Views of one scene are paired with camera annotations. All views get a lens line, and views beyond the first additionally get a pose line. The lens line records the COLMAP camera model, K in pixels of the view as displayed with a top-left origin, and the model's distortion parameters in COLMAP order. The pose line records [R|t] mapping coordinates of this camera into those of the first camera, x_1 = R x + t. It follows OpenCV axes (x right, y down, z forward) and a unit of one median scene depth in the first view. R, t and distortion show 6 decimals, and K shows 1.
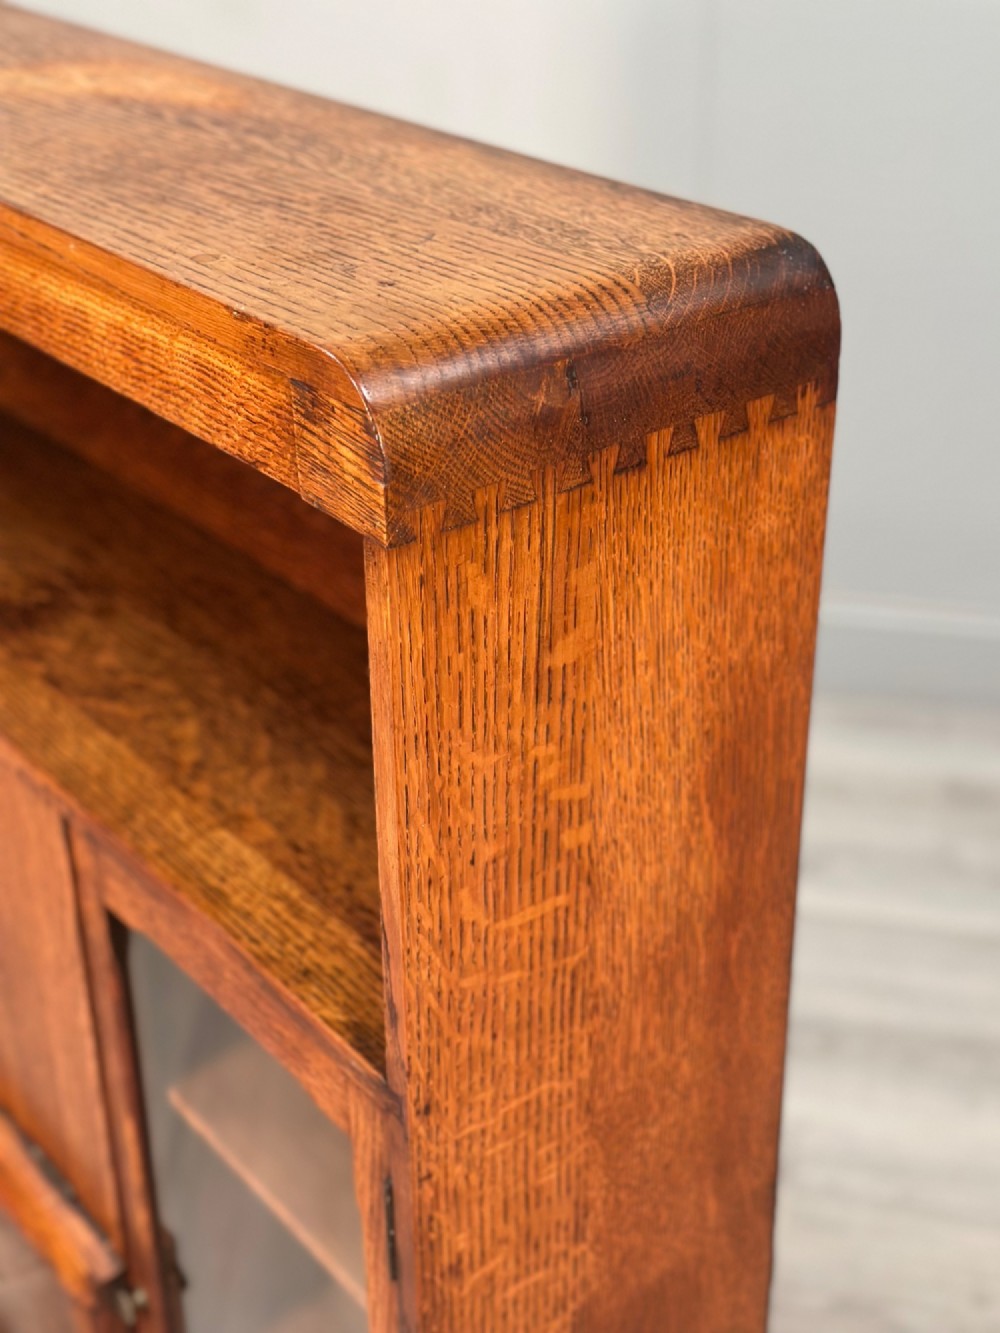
lens RADIAL K [[1853.7, 0, 498.2], [0, 1853.7, 661.2], [0, 0, 1]] dist [0.111459, 0.000000]
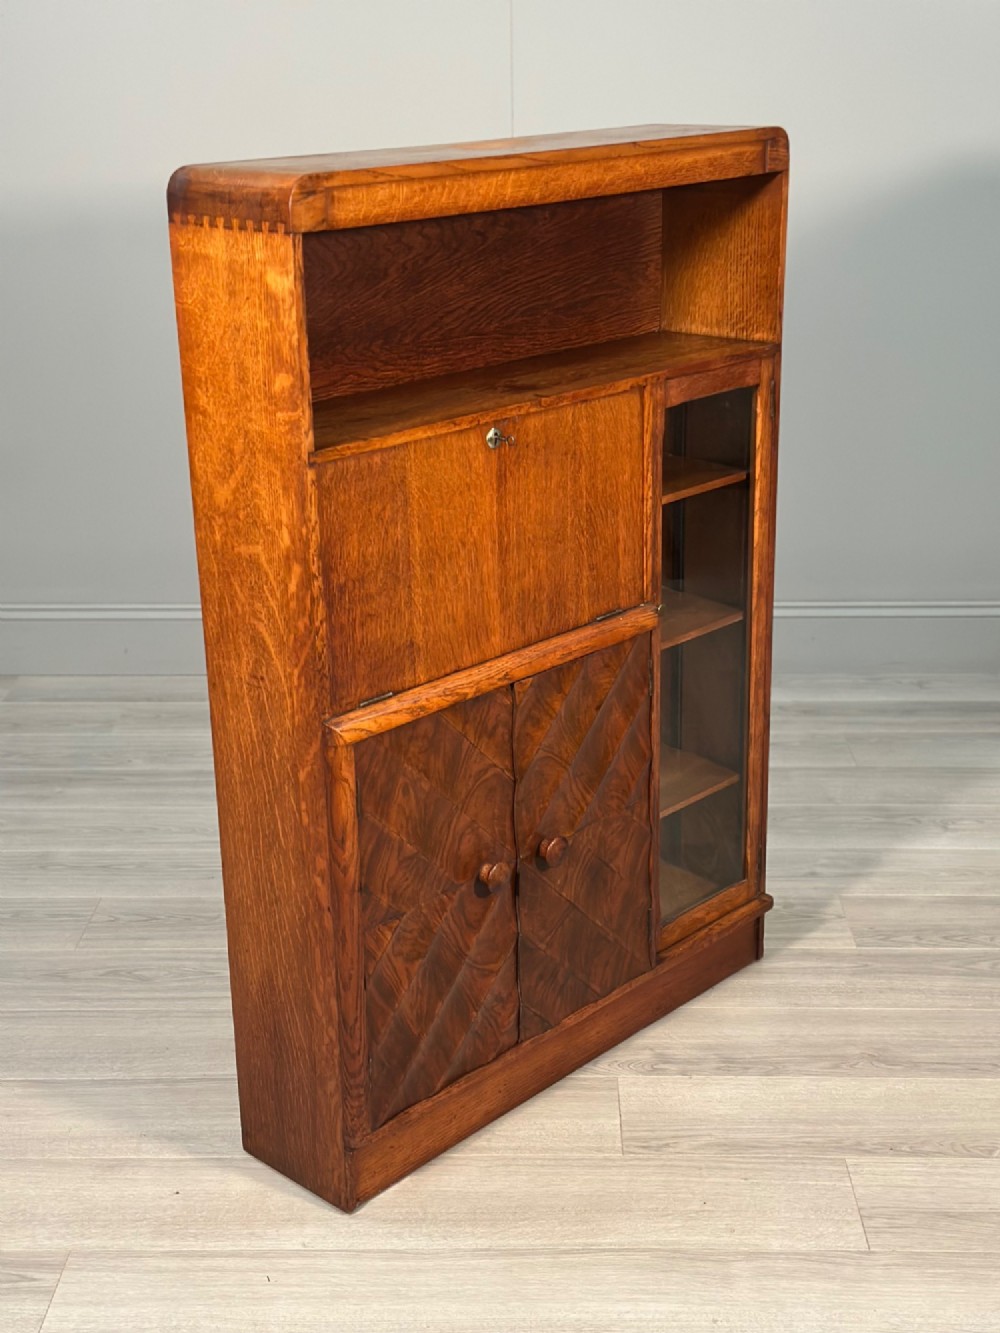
lens RADIAL K [[1853.7, 0, 496.3], [0, 1853.7, 672.9], [0, 0, 1]] dist [0.111459, 0.000000]
pose [[-0.143161, -0.314378, 0.938441, -3.852100], [0.490928, 0.800773, 0.343151, -0.832331], [-0.859357, 0.509832, 0.039698, 1.759128]]
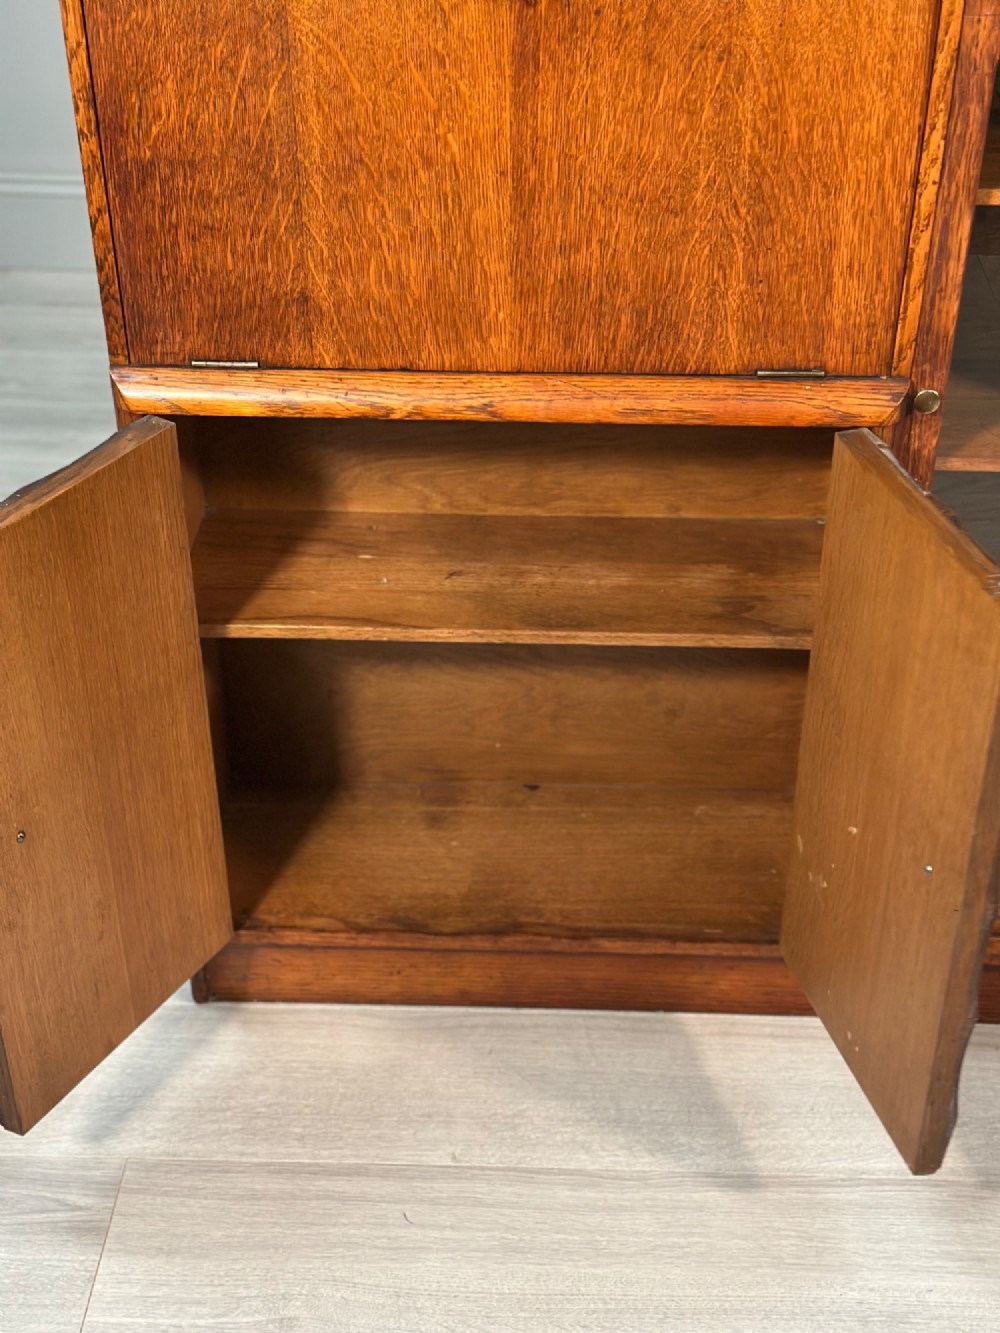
lens RADIAL K [[1853.7, 0, 497.4], [0, 1853.7, 699.0], [0, 0, 1]] dist [0.111459, 0.000000]
pose [[0.647380, -0.421579, 0.634957, -2.072353], [0.354434, 0.904054, 0.238878, 0.165943], [-0.674741, 0.070406, 0.734688, 0.375934]]
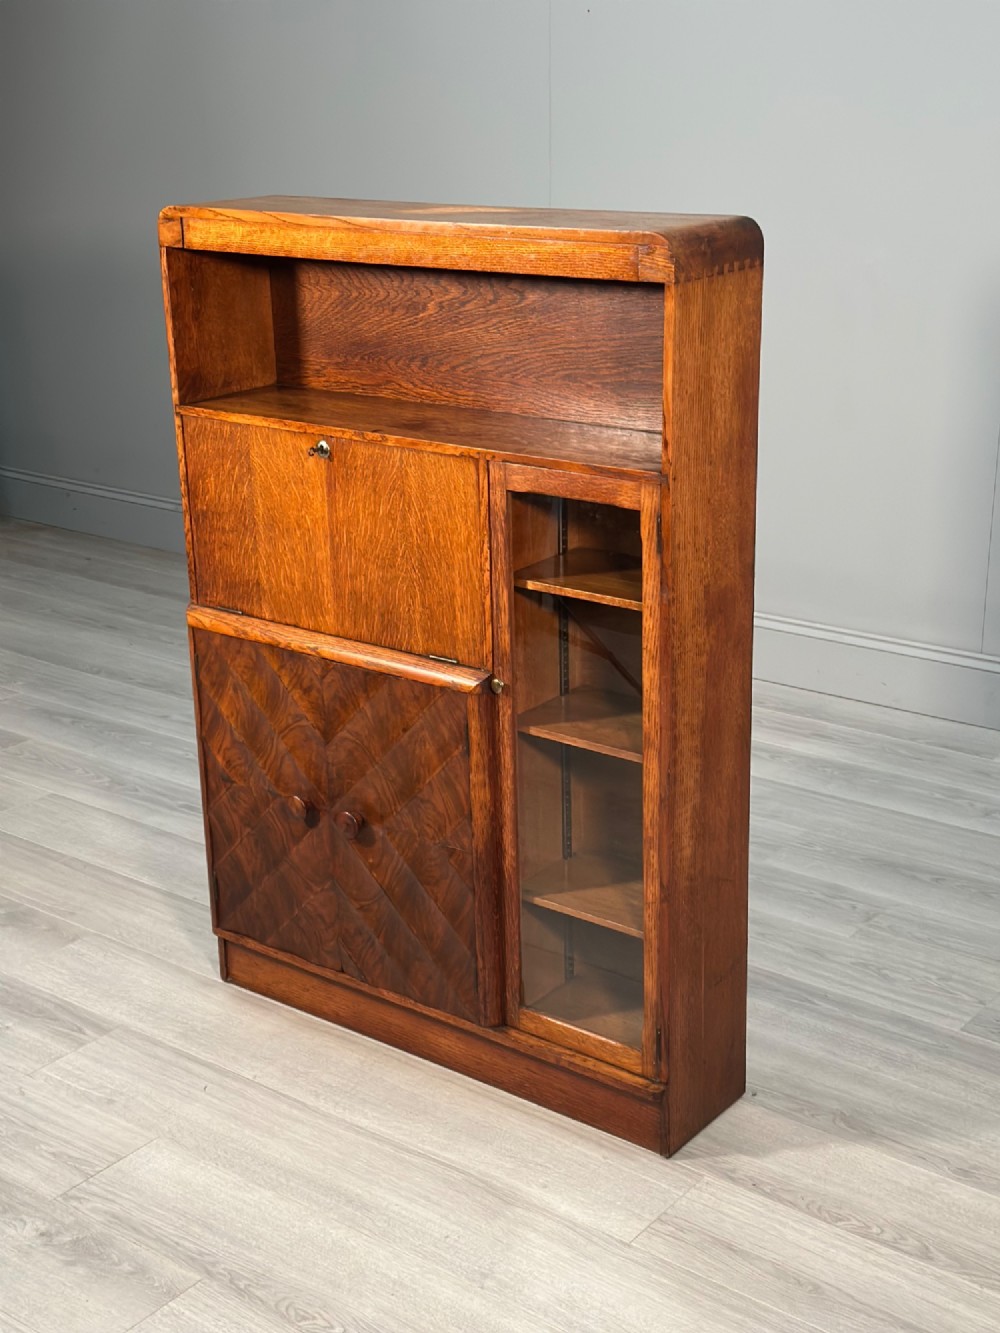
lens RADIAL K [[1853.7, 0, 504.0], [0, 1853.7, 663.9], [0, 0, 1]] dist [0.111459, 0.000000]
pose [[0.969929, -0.086041, 0.227673, -1.154391], [0.124287, 0.979365, -0.159367, 1.094390], [-0.209262, 0.182872, 0.960608, -2.104994]]
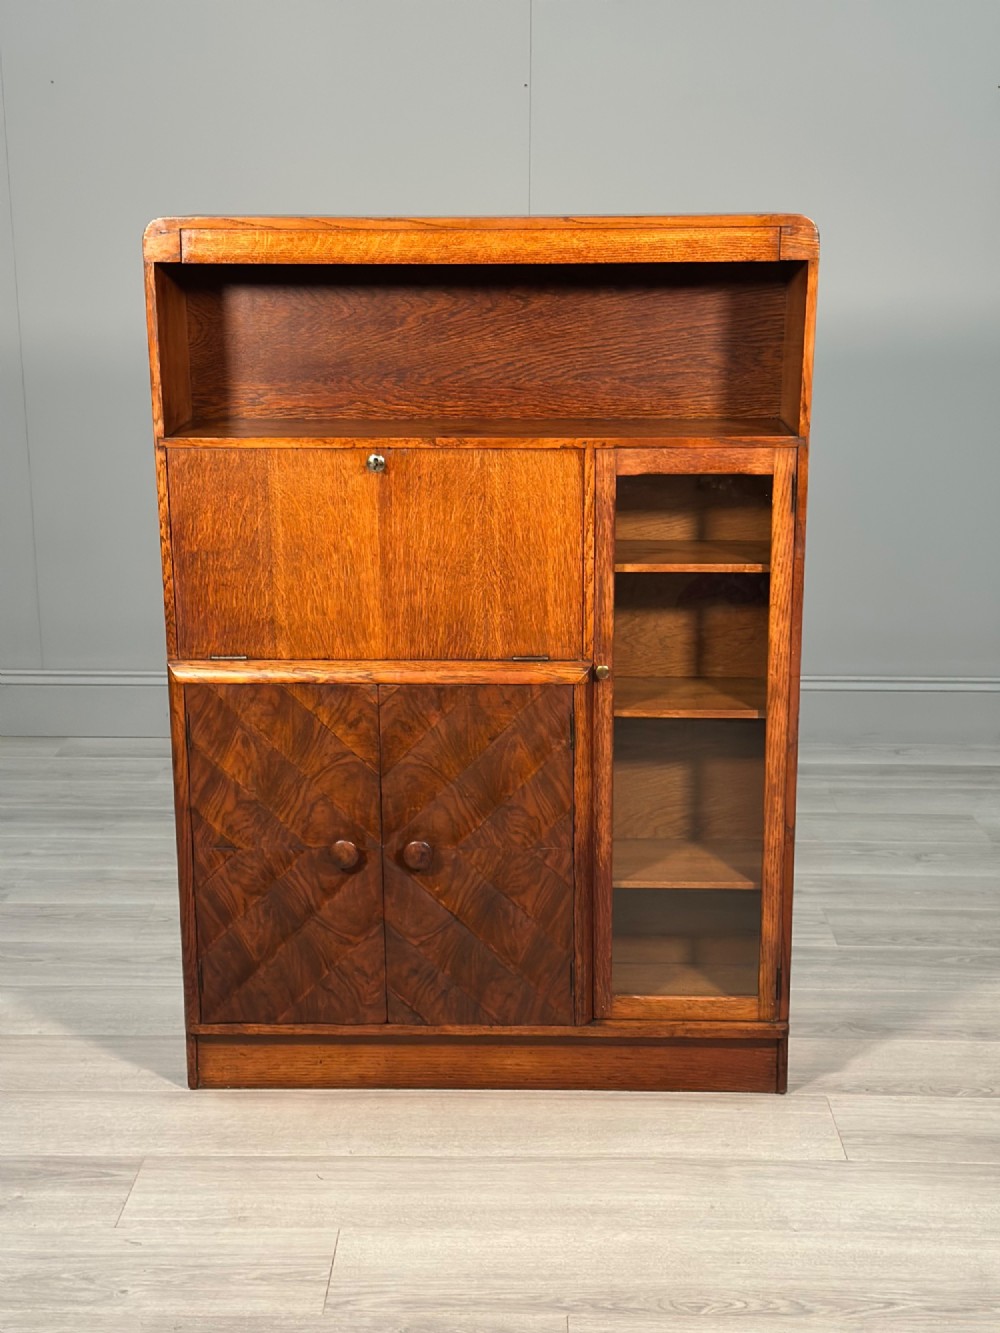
lens RADIAL K [[1853.7, 0, 497.8], [0, 1853.7, 667.1], [0, 0, 1]] dist [0.111459, 0.000000]
pose [[0.636993, -0.183021, 0.748827, -3.345247], [0.363207, 0.928081, -0.082131, 0.760344], [-0.679941, 0.324297, 0.657656, -0.845840]]
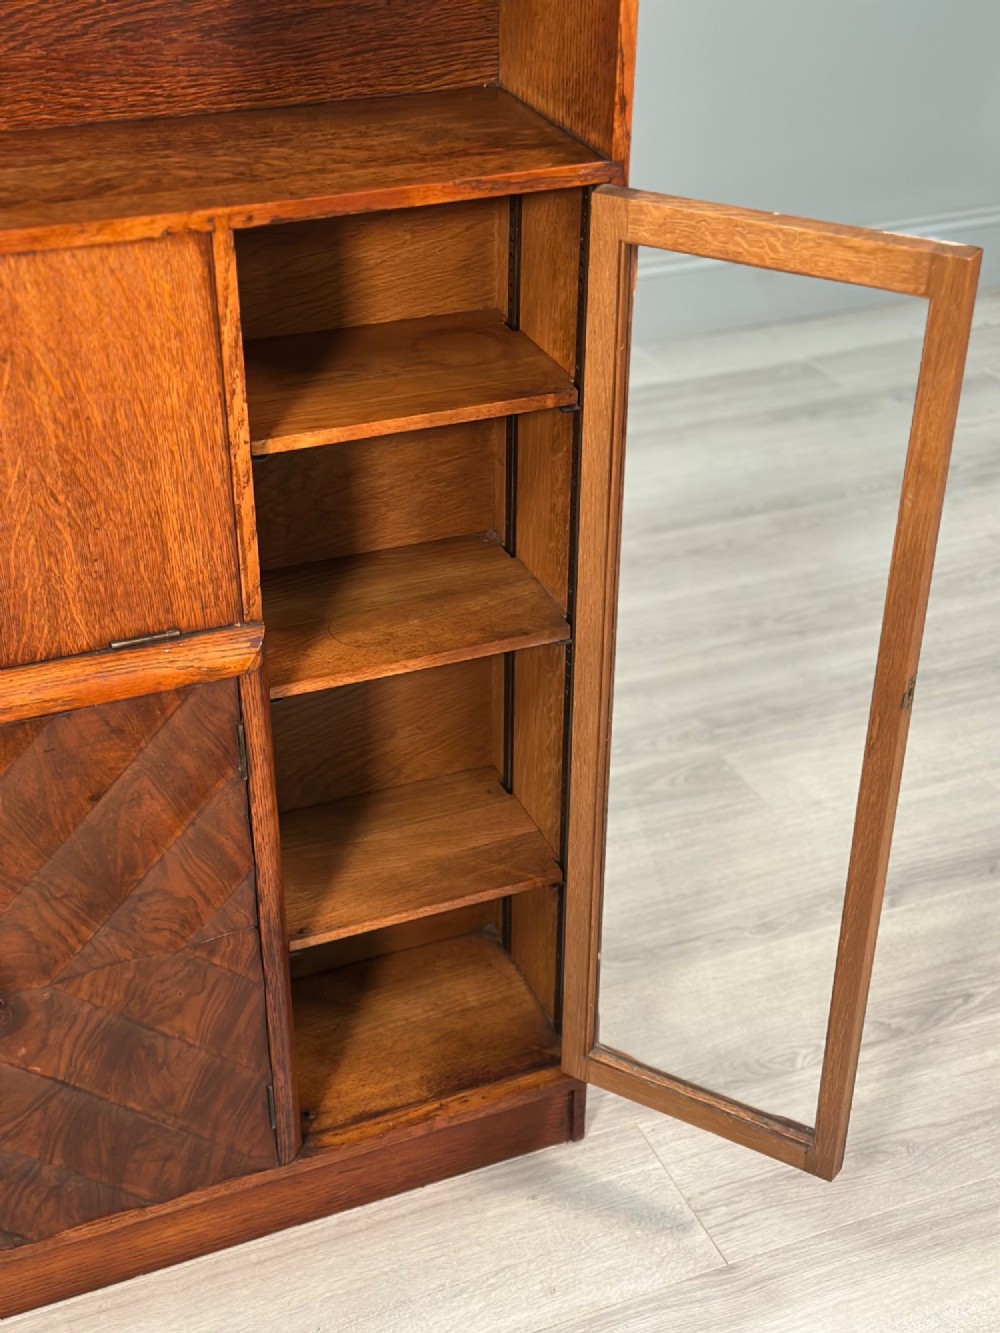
lens RADIAL K [[1853.7, 0, 506.0], [0, 1853.7, 688.9], [0, 0, 1]] dist [0.111459, 0.000000]
pose [[0.265515, -0.508518, 0.819092, -1.972932], [0.446071, 0.817977, 0.363228, -0.066745], [-0.854706, 0.268930, 0.444020, 0.434717]]
